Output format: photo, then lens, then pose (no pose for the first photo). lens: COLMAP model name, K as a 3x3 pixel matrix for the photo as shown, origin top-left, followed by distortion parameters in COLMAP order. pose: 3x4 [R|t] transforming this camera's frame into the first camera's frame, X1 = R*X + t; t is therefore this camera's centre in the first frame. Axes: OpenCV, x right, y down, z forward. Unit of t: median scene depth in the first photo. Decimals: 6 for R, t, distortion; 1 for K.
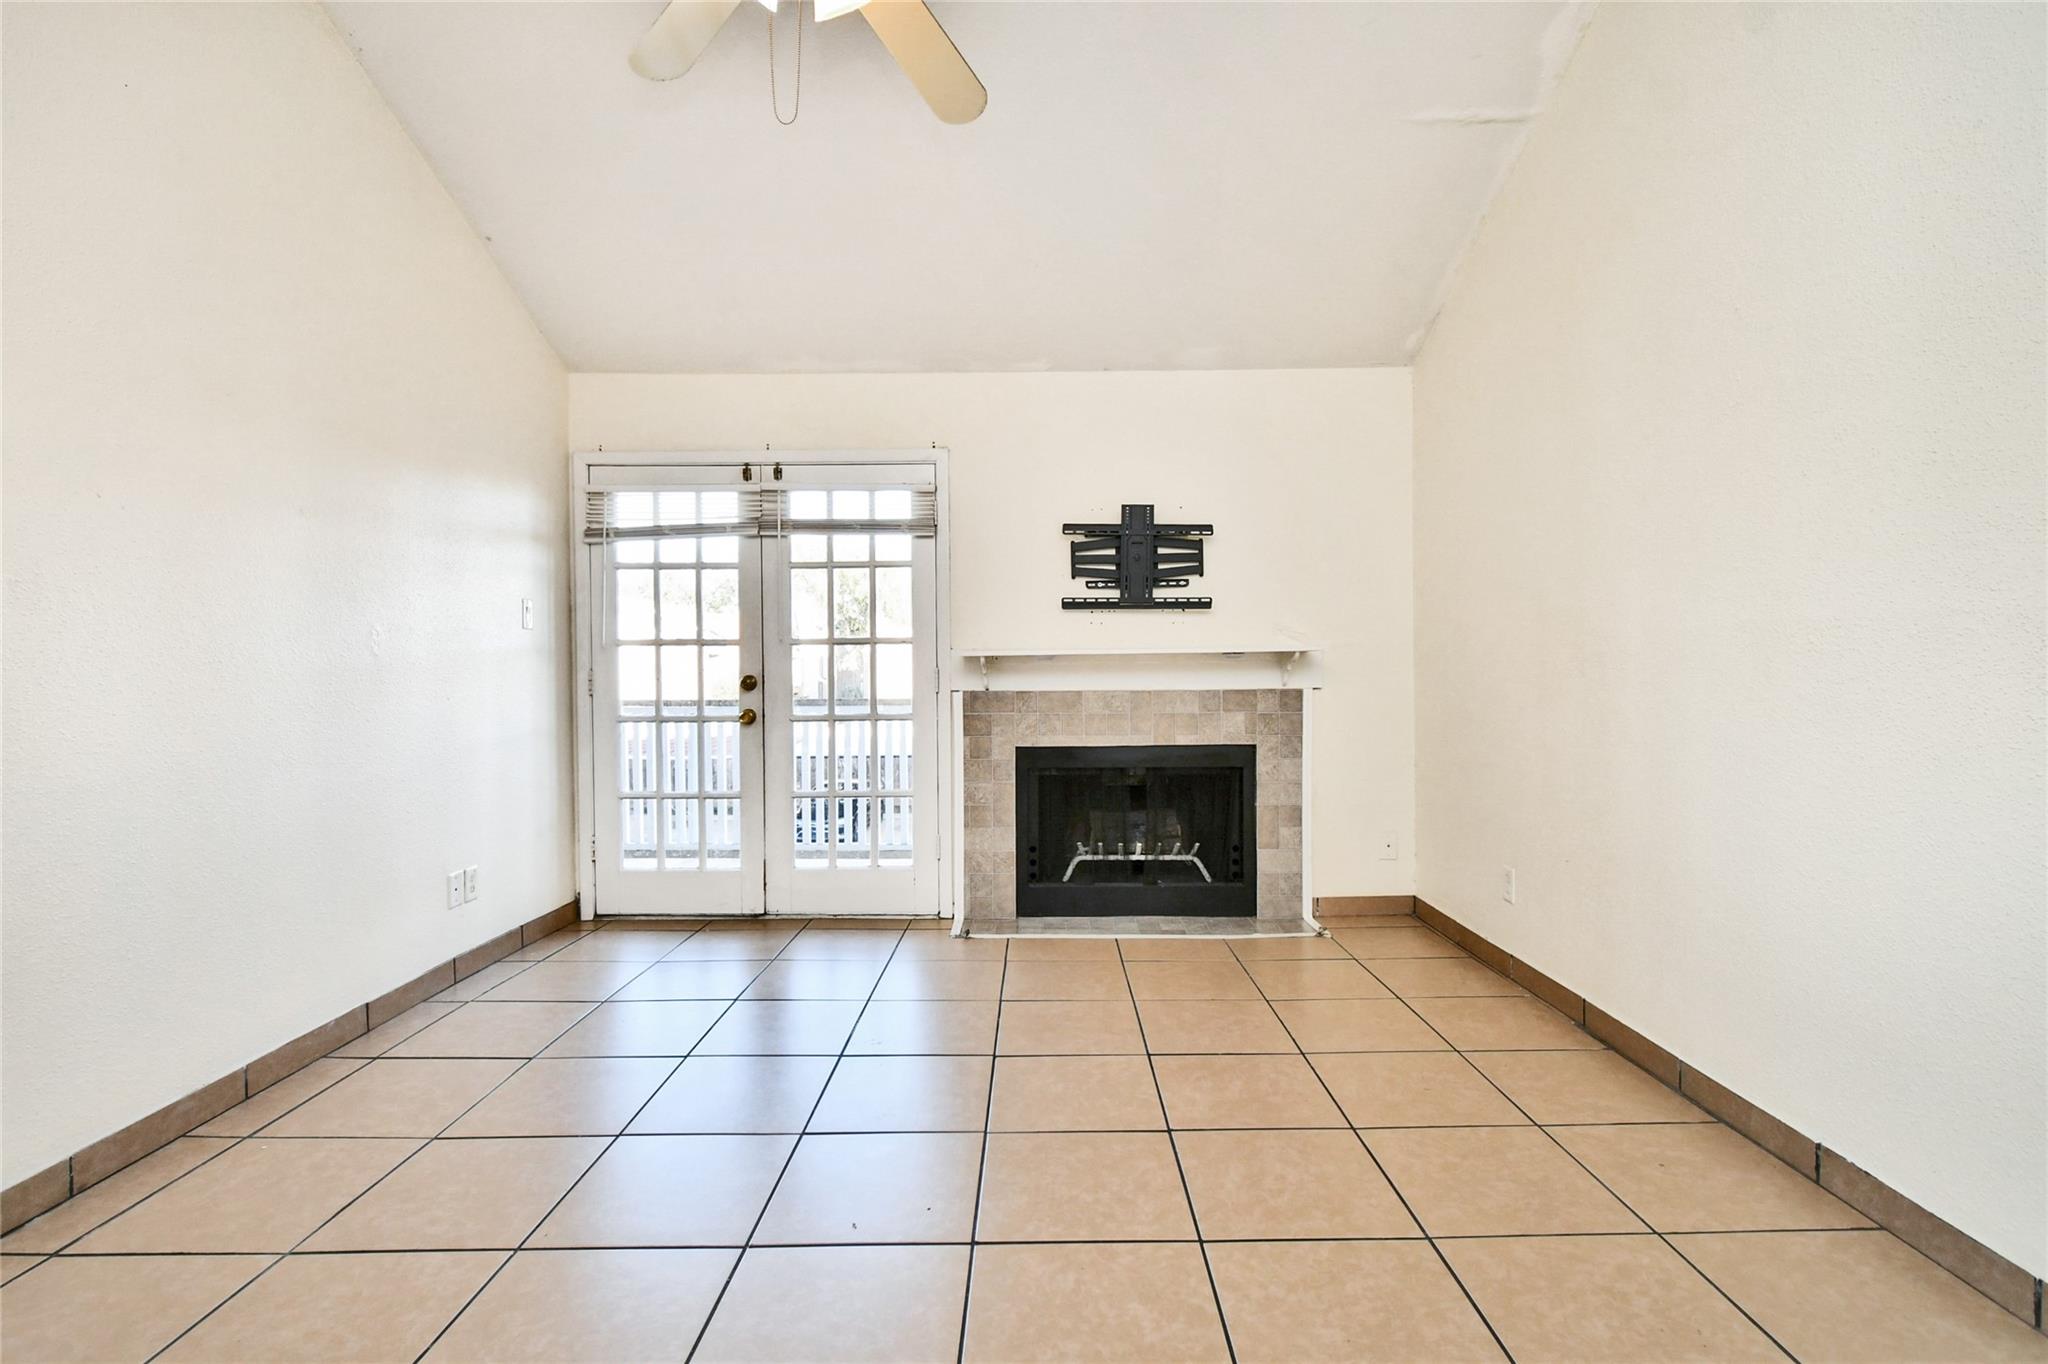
lens RADIAL K [[950.7, 0, 1038.9], [0, 950.7, 676.3], [0, 0, 1]] dist [0.001345, 0.005724]
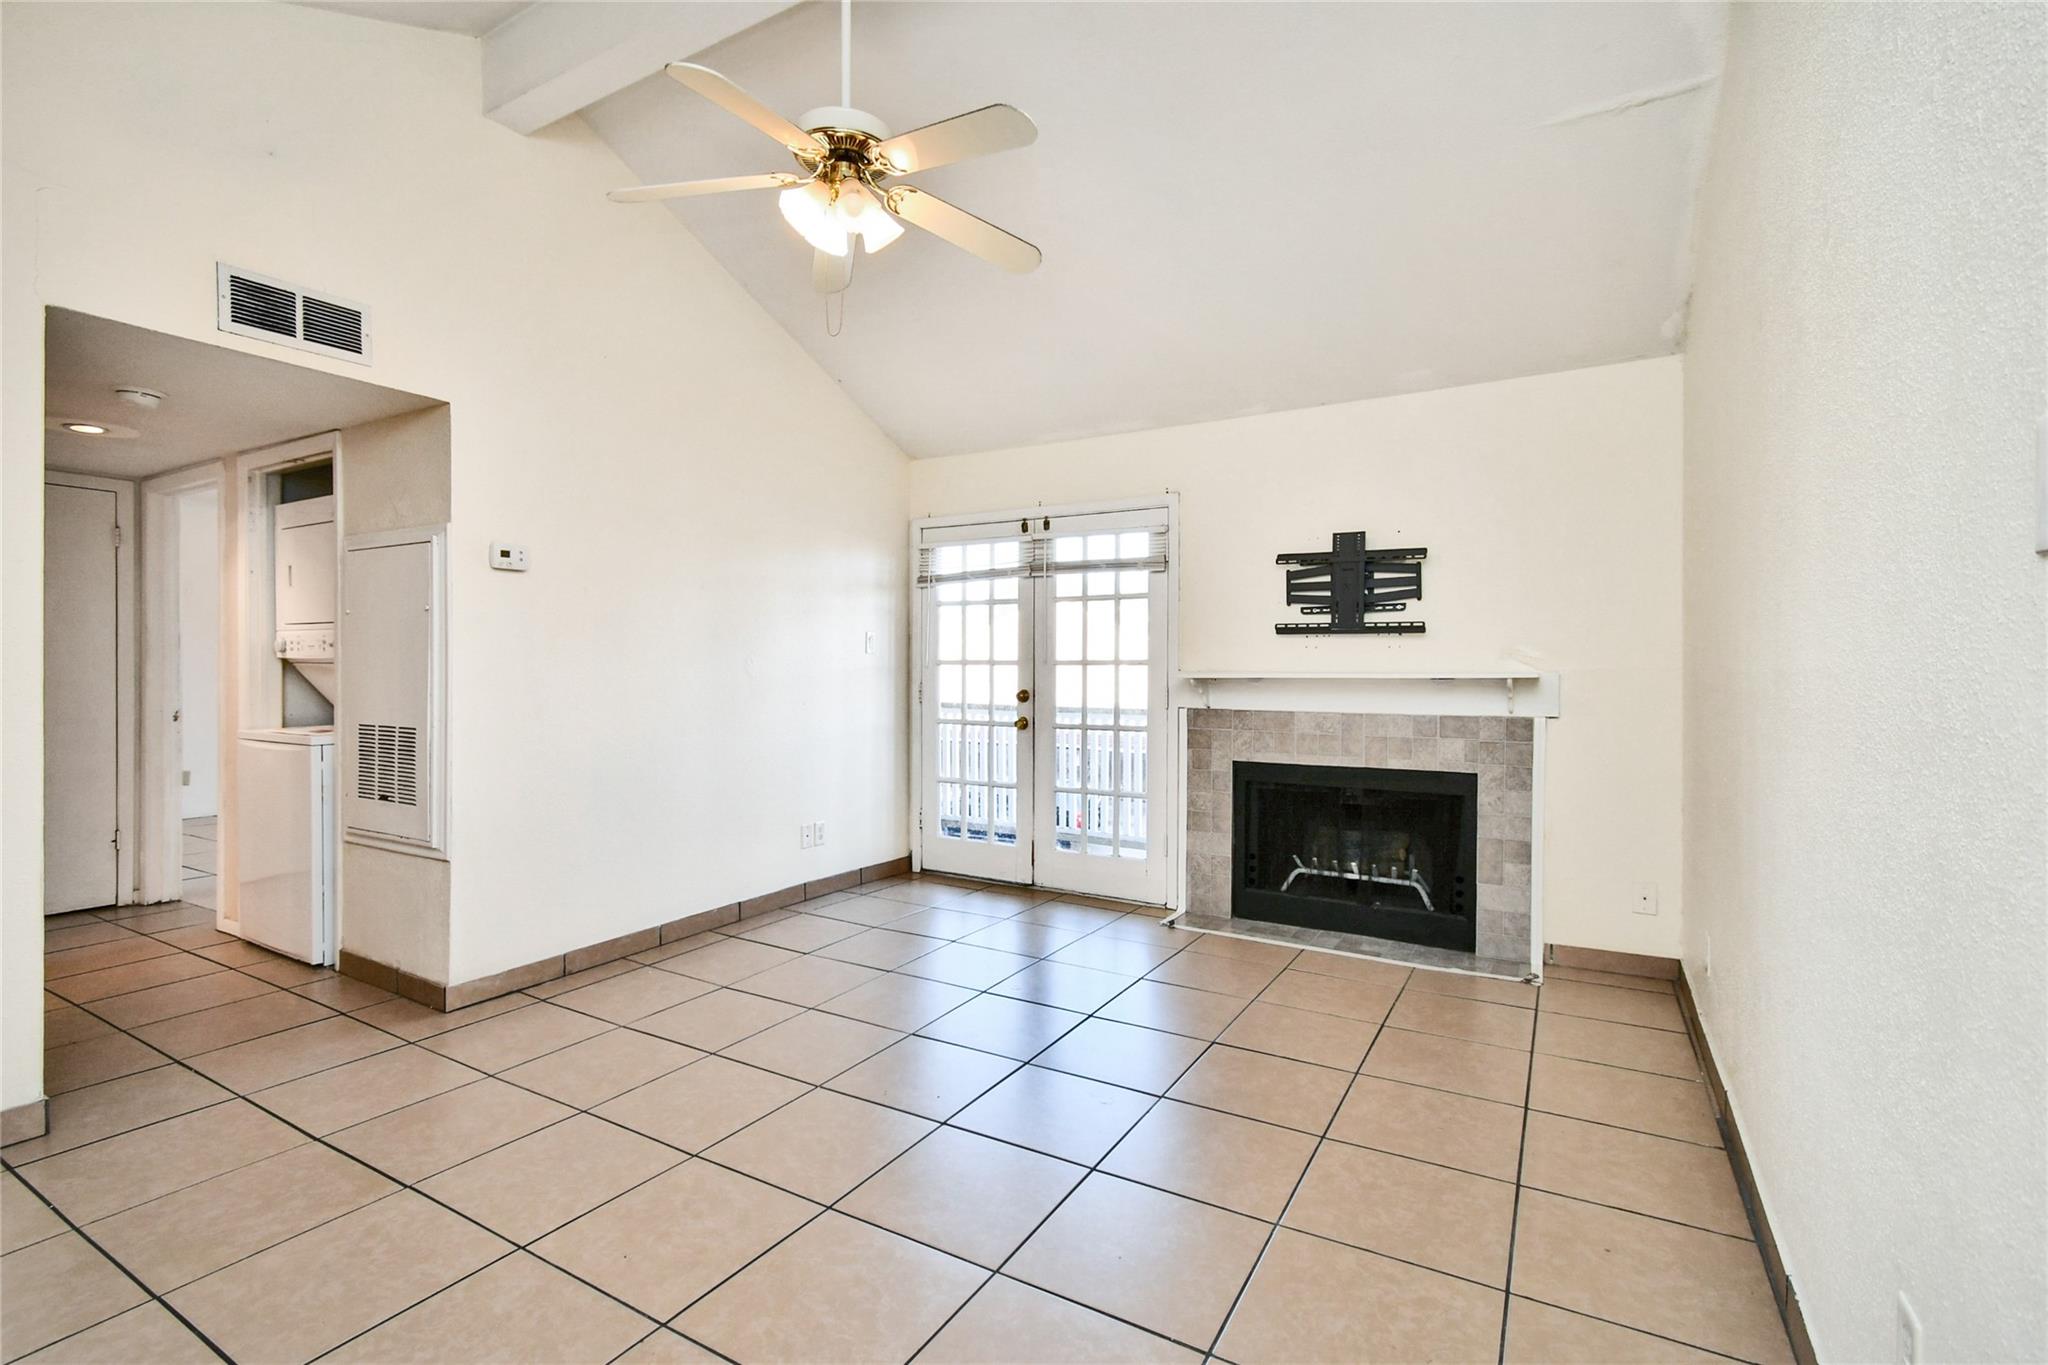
lens RADIAL K [[927.8, 0, 1022.6], [0, 927.8, 667.1], [0, 0, 1]] dist [0.002986, 0.000193]
pose [[0.862329, 0.010064, -0.506248, 0.305596], [-0.015863, 0.999849, -0.007143, -0.021660], [0.506099, 0.014190, 0.862358, -0.041981]]
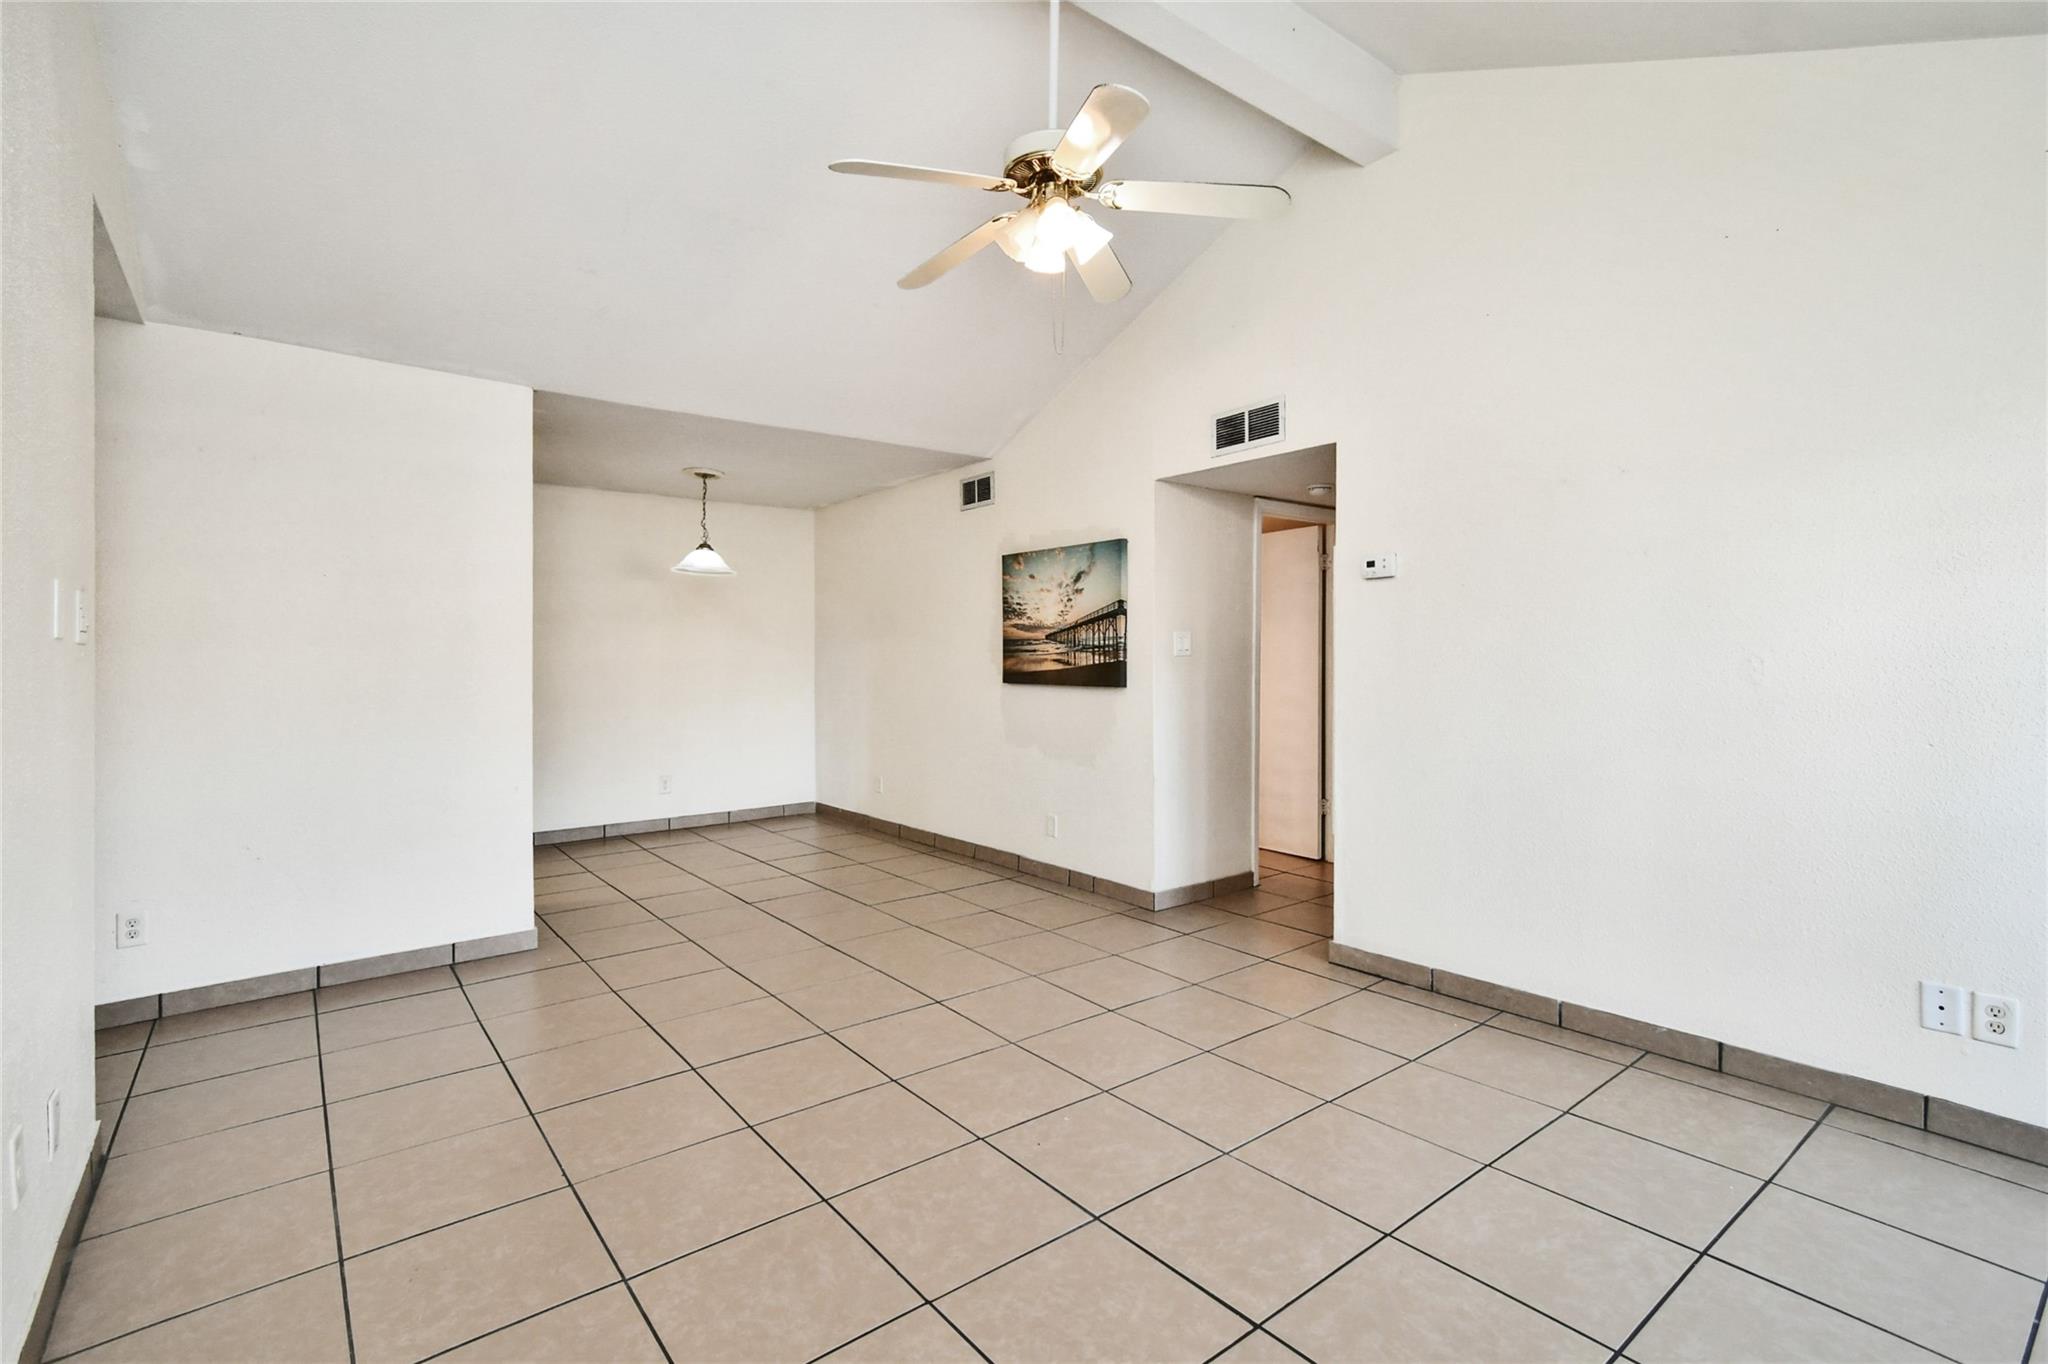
lens RADIAL K [[927.8, 0, 1022.6], [0, 927.8, 666.6], [0, 0, 1]] dist [0.002986, 0.000193]
pose [[-0.780015, 0.015664, -0.625565, 0.304588], [0.001549, 0.999732, 0.023102, -0.043850], [0.625759, 0.017051, -0.779830, 0.900219]]
